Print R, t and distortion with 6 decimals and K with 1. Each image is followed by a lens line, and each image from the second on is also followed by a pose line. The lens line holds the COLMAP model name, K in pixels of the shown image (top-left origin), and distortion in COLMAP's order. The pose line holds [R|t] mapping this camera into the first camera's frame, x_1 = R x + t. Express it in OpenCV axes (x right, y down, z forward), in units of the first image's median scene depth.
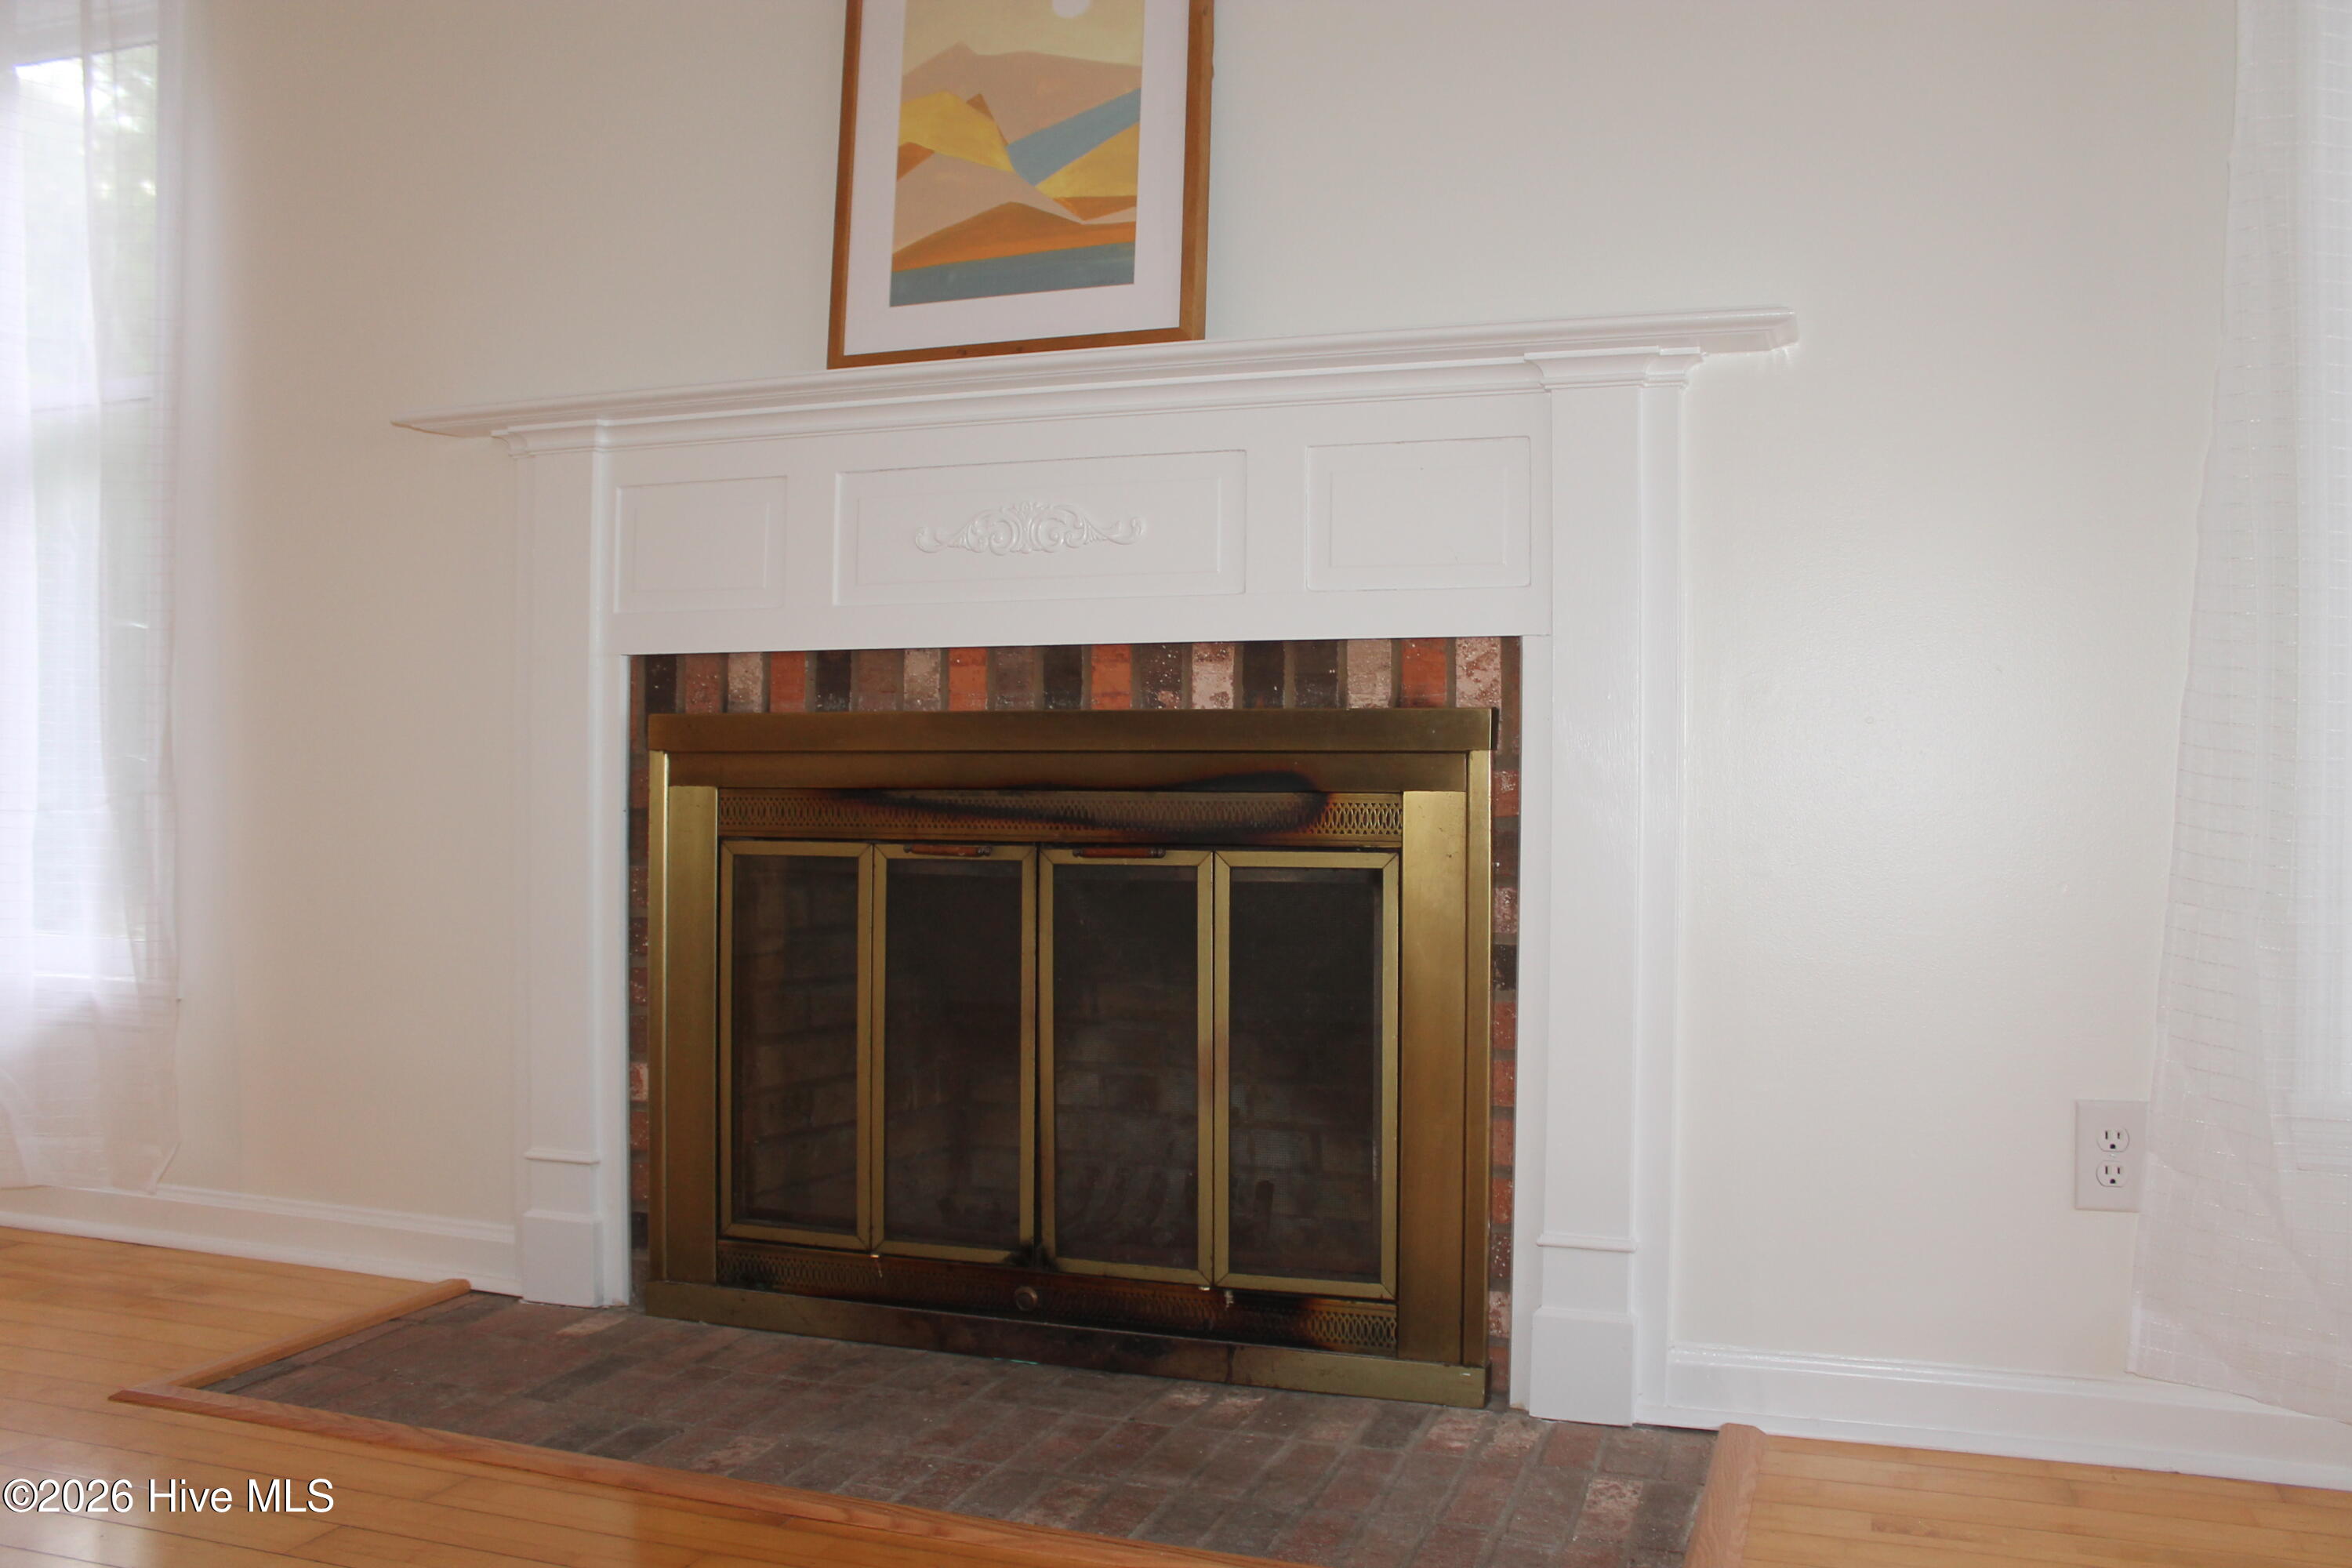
lens RADIAL K [[1993.6, 0, 1156.7], [0, 1993.6, 784.9], [0, 0, 1]] dist [-0.161817, 0.146209]
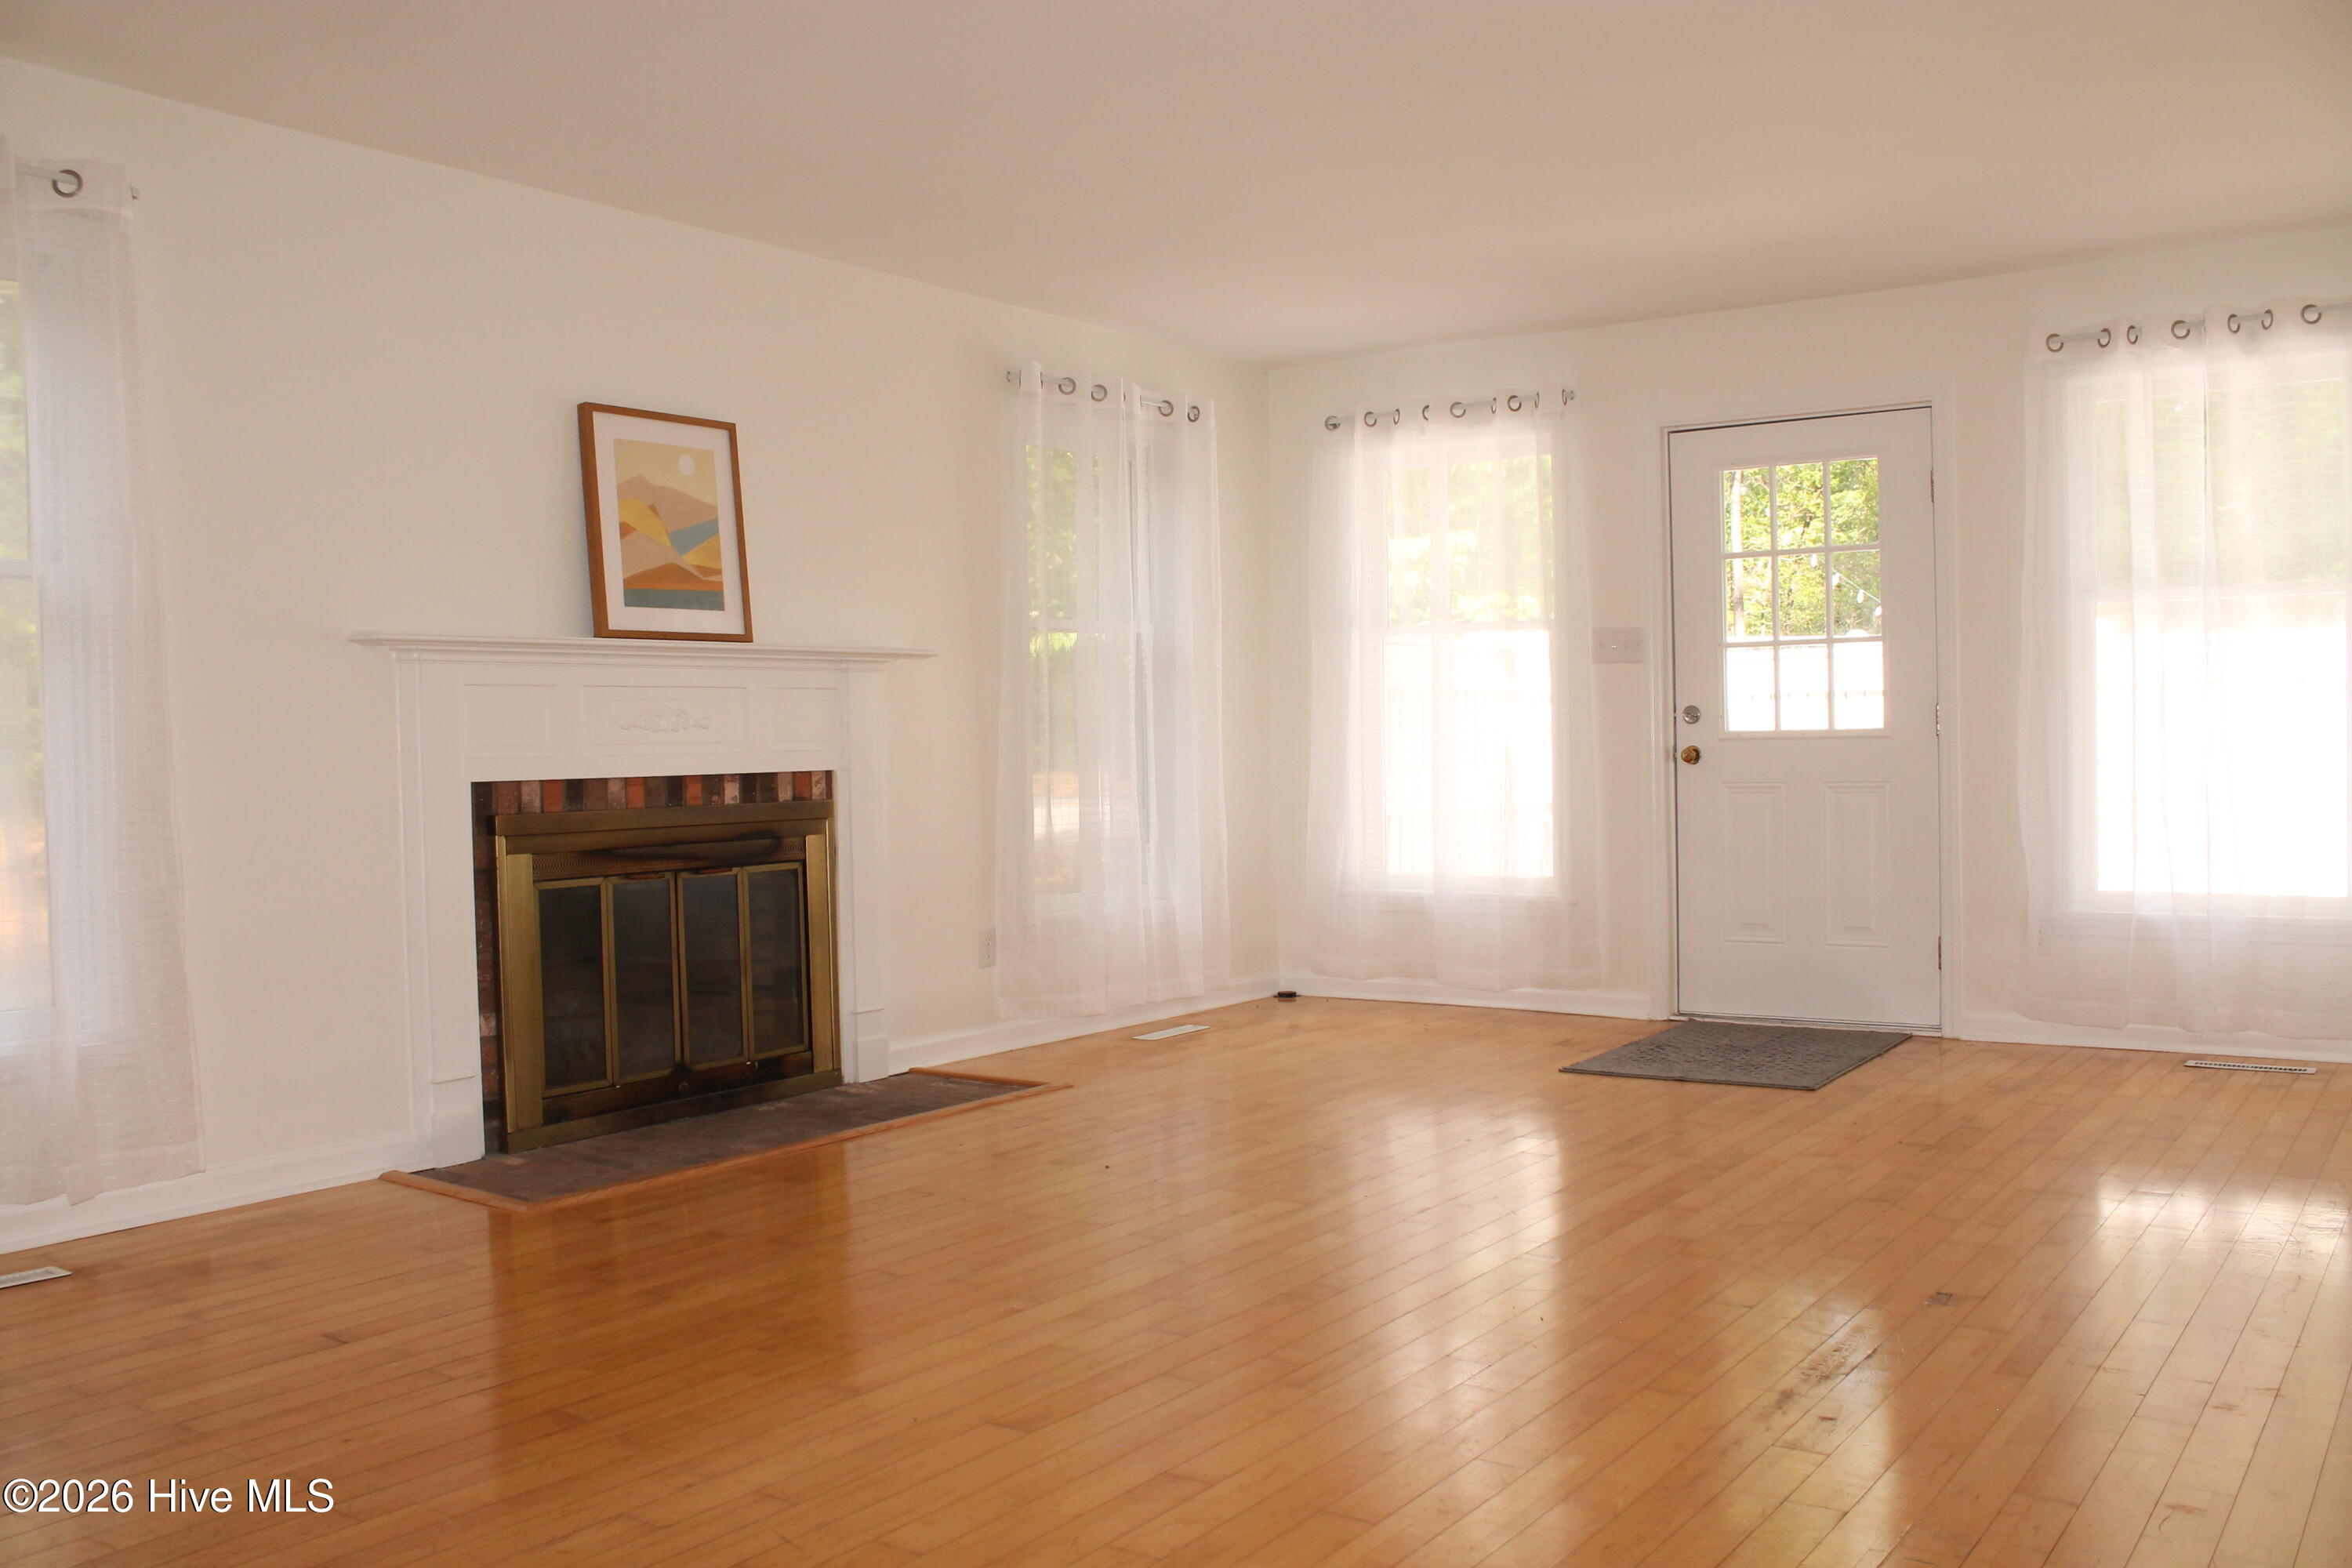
lens RADIAL K [[1993.6, 0, 1156.7], [0, 1993.6, 784.9], [0, 0, 1]] dist [-0.161817, 0.146209]
pose [[0.286837, -0.033088, 0.957408, -1.910906], [0.017922, 0.999414, 0.029171, -0.112774], [-0.957812, 0.008792, 0.287262, -0.083486]]
